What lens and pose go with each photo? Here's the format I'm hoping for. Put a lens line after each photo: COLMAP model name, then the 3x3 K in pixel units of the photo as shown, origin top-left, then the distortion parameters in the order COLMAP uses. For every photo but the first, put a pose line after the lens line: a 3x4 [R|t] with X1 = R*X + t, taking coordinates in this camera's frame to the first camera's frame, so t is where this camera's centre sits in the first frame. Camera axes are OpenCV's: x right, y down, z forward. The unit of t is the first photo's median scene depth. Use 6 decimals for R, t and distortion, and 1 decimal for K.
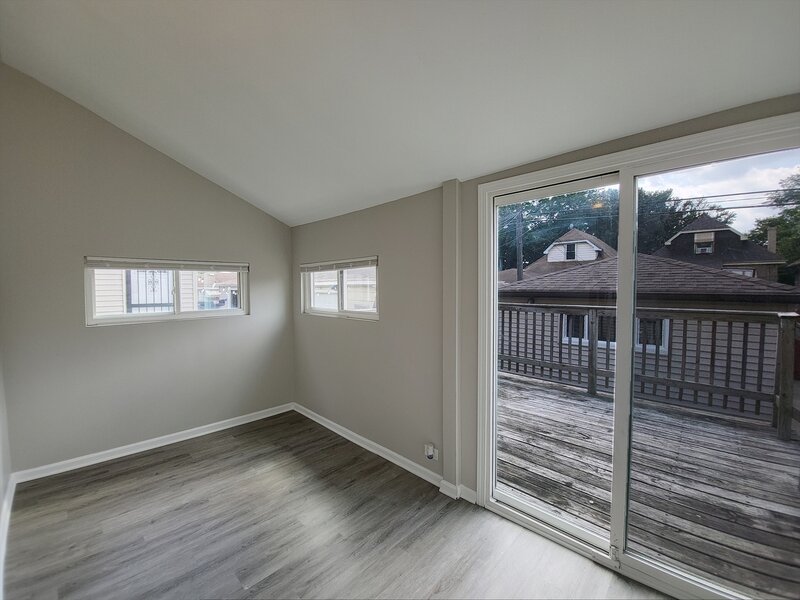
lens RADIAL K [[328.5, 0, 398.2], [0, 328.5, 301.6], [0, 0, 1]] dist [-0.011897, -0.001849]
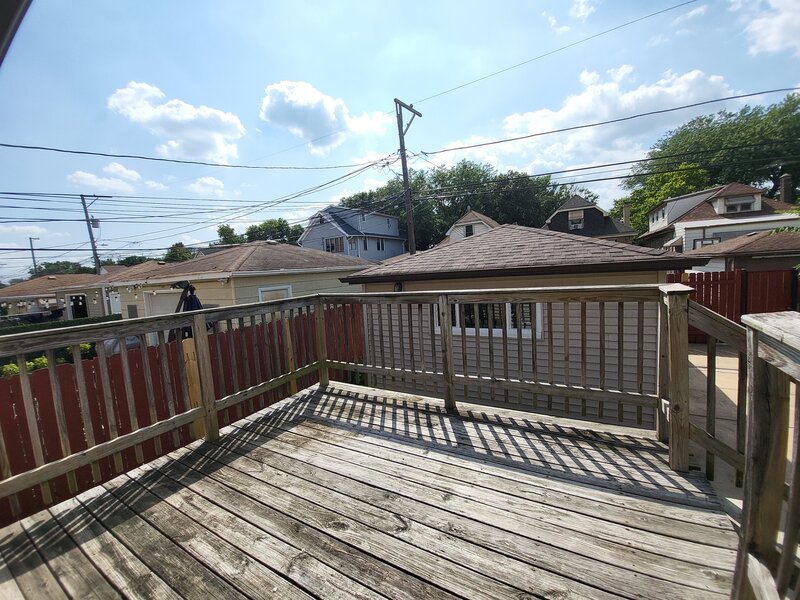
lens RADIAL K [[328.5, 0, 397.9], [0, 328.5, 300.4], [0, 0, 1]] dist [-0.011897, -0.001849]
pose [[0.966826, -0.080429, 0.242441, 0.390253], [0.071973, 0.996455, 0.043552, -0.004345], [-0.245085, -0.024658, 0.969188, 0.386122]]
